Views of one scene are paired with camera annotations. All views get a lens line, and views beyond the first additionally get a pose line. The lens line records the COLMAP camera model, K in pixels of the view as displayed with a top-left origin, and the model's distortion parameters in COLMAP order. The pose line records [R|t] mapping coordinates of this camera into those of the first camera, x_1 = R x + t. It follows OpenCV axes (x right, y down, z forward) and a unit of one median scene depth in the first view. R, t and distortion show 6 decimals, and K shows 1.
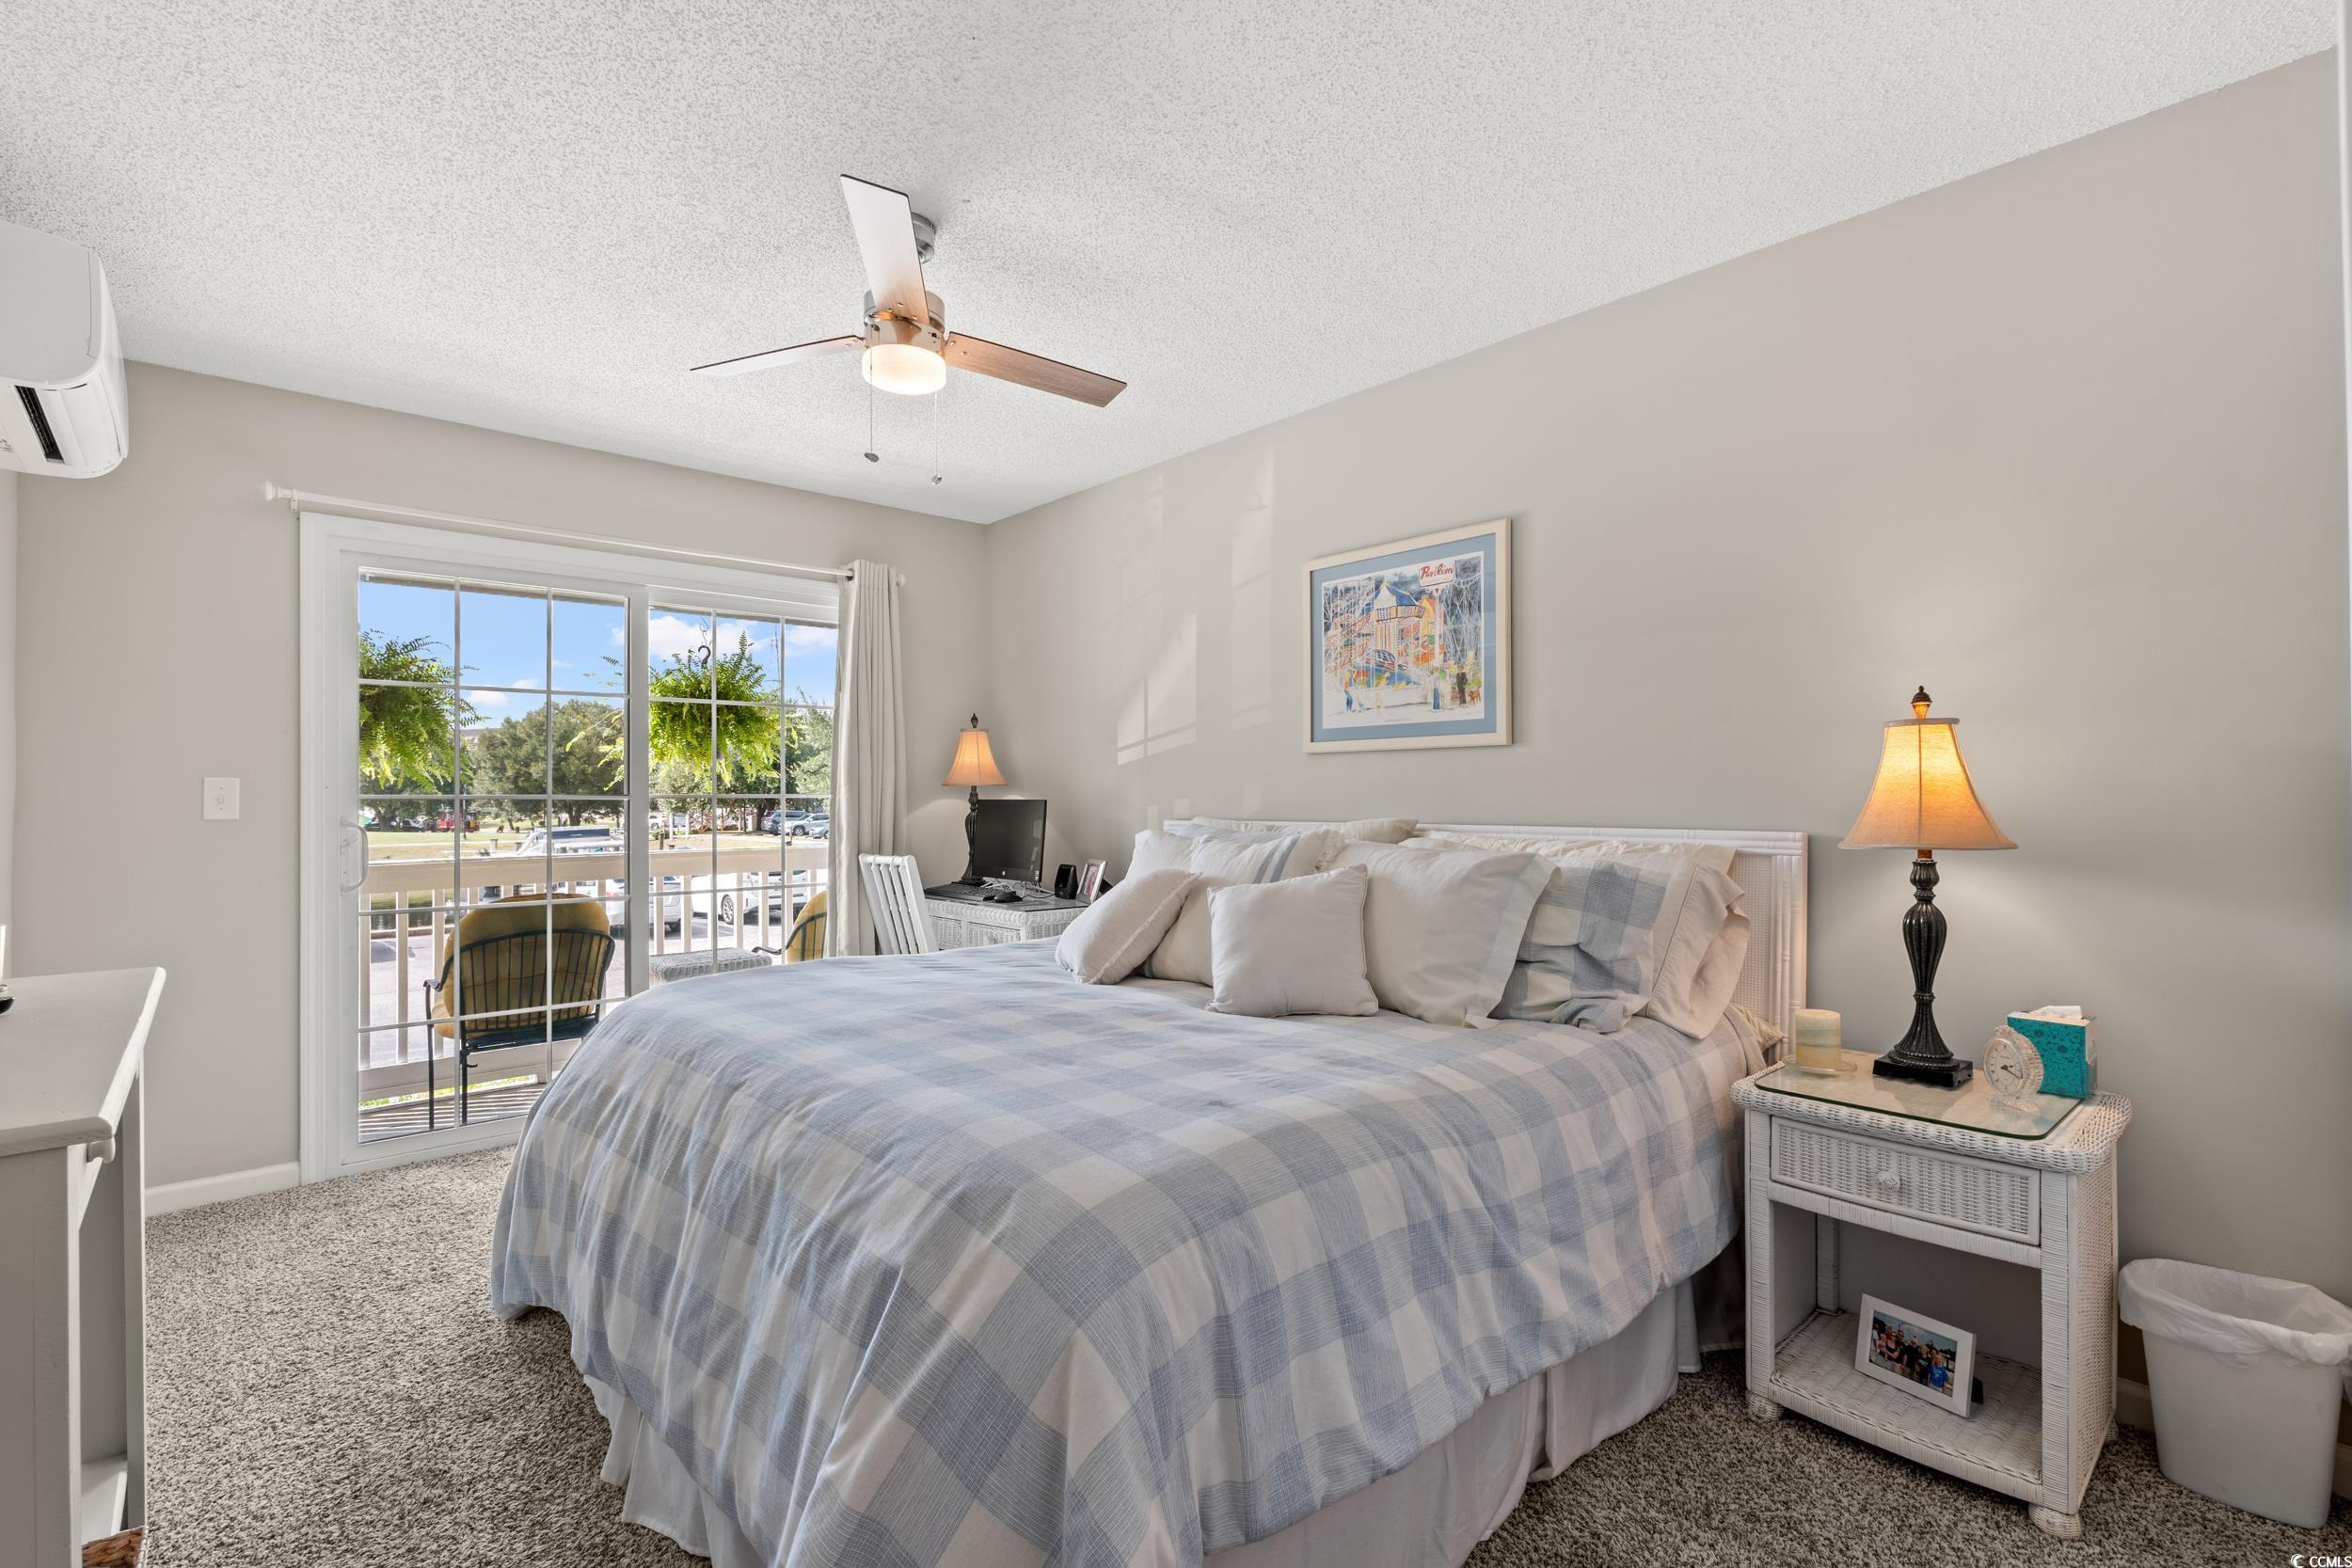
lens RADIAL K [[1049.4, 0, 1176.0], [0, 1049.4, 784.0], [0, 0, 1]] dist [0.000029, 0.000039]
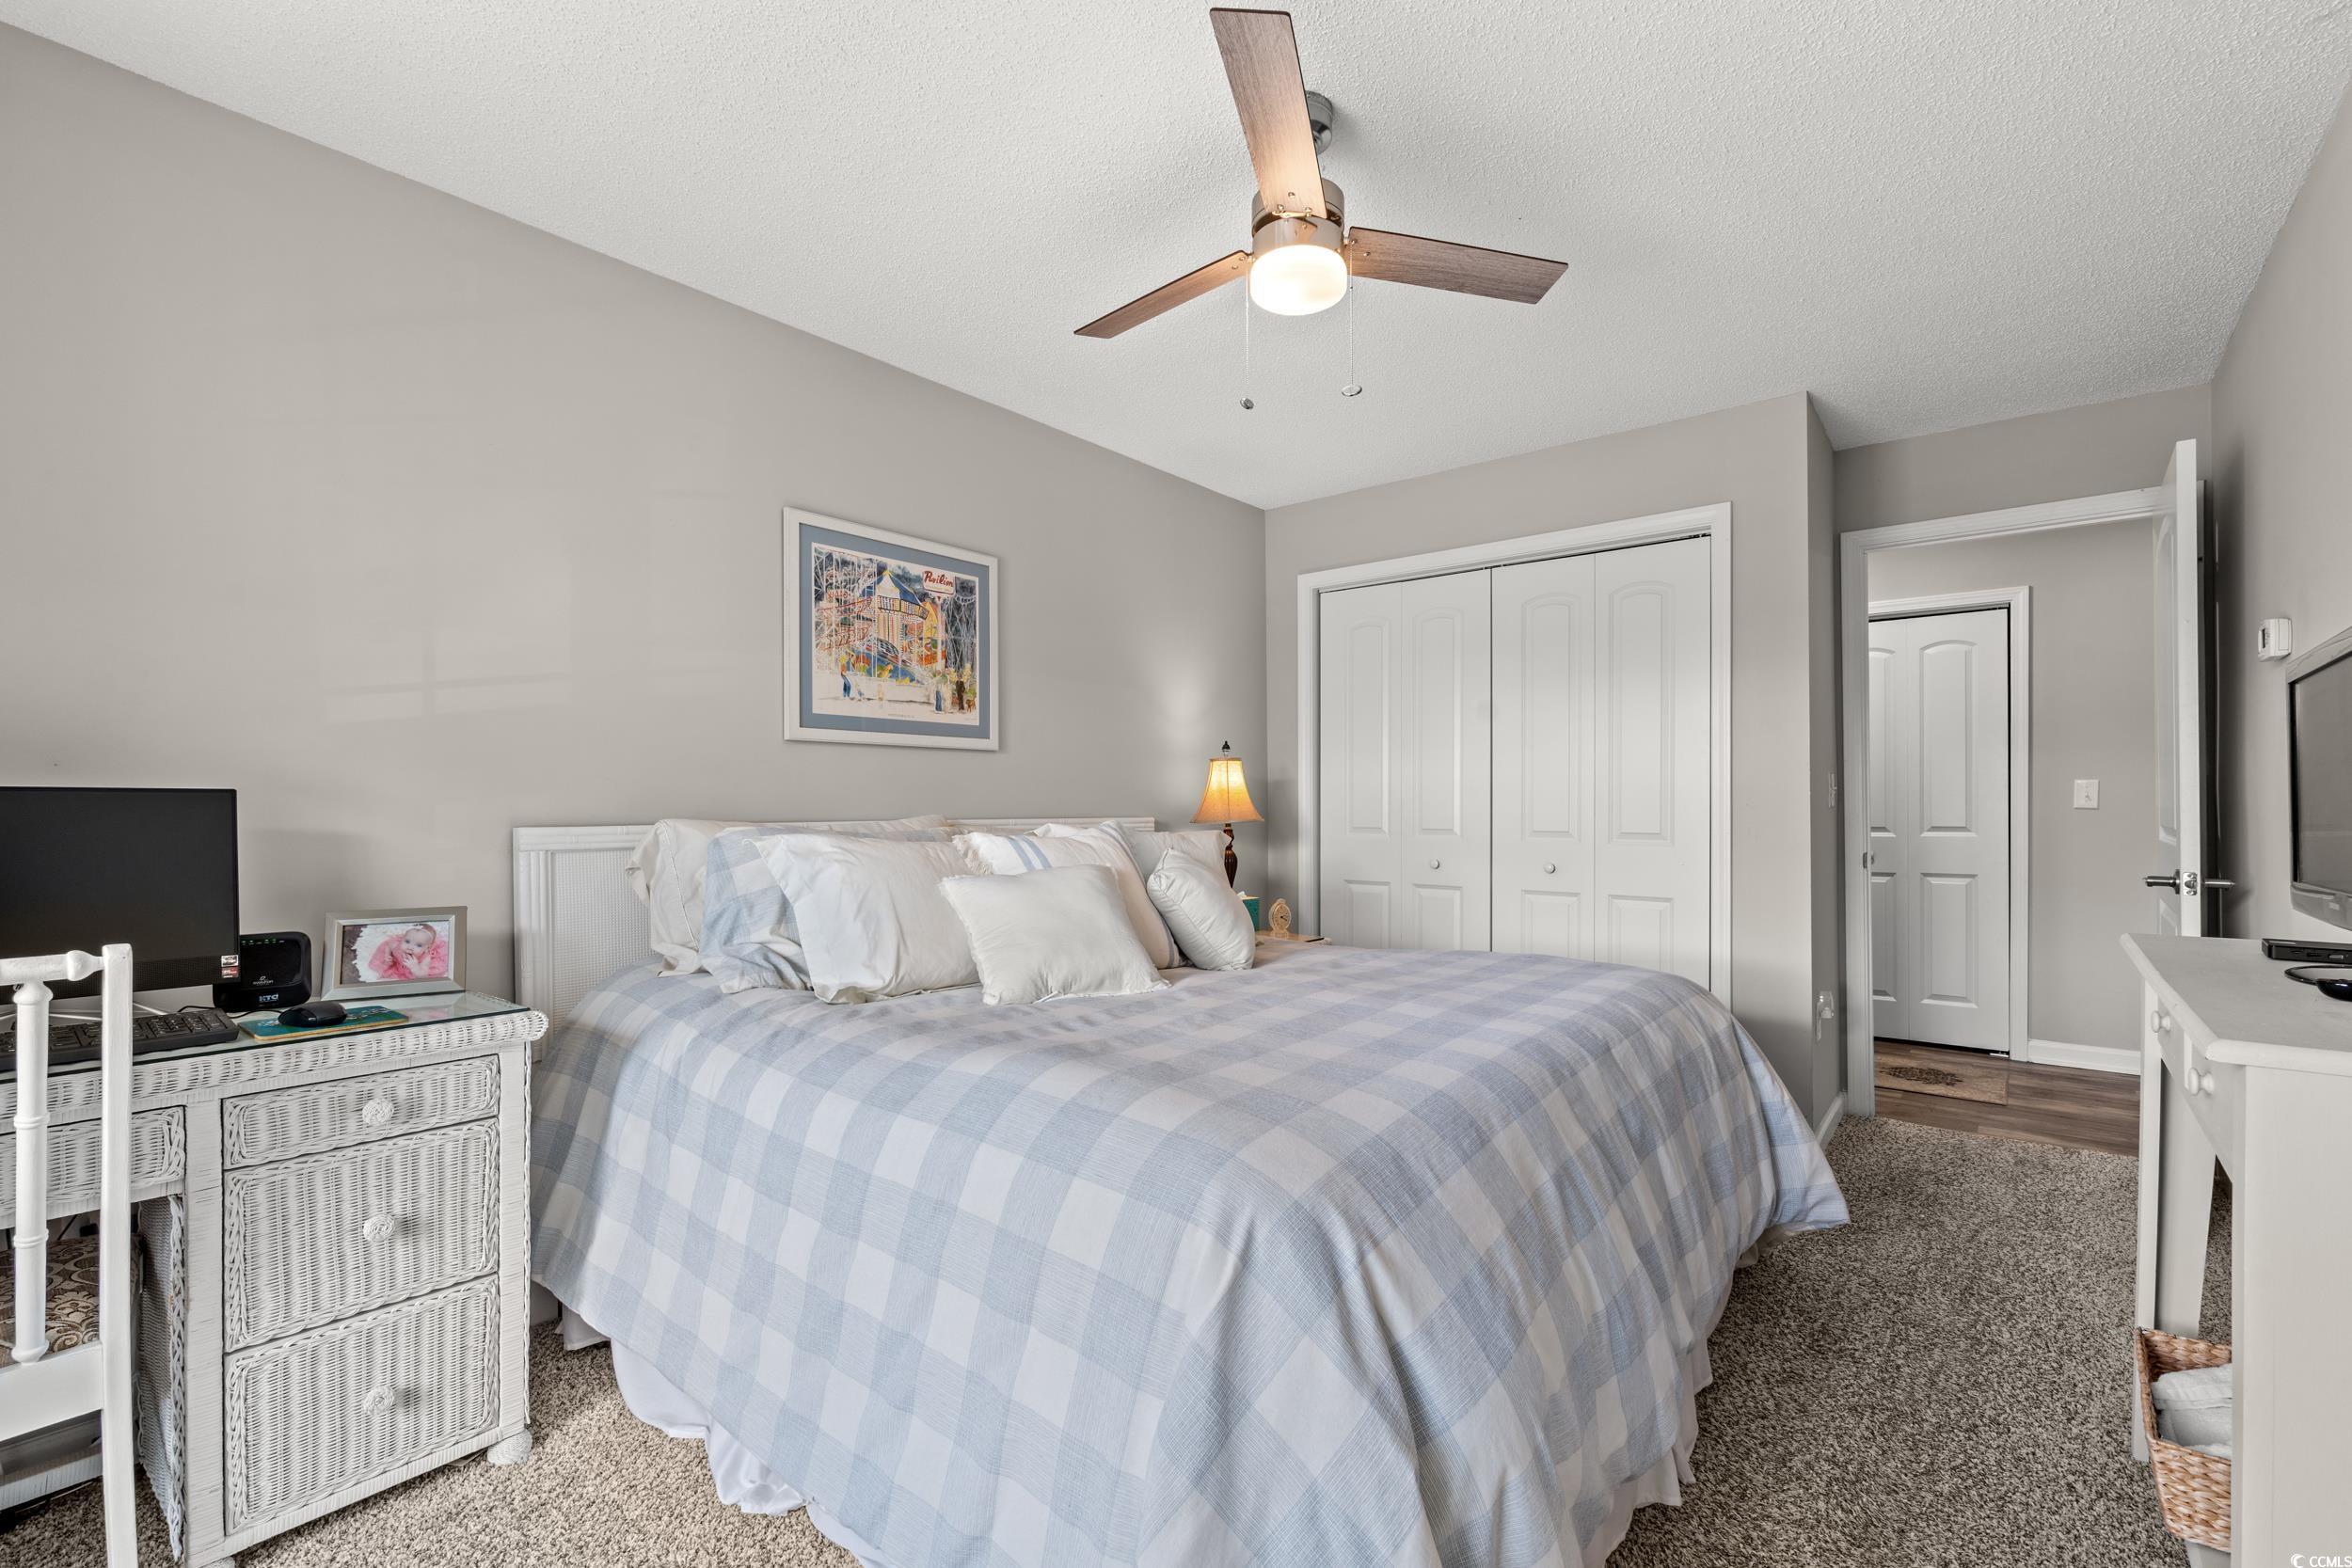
lens RADIAL K [[1049.4, 0, 1176.0], [0, 1049.4, 784.0], [0, 0, 1]] dist [0.000029, 0.000039]
pose [[-0.151471, 0.028496, 0.988051, -0.805856], [-0.003647, 0.999561, -0.029387, 0.031170], [-0.988455, -0.008055, -0.151300, 0.905785]]
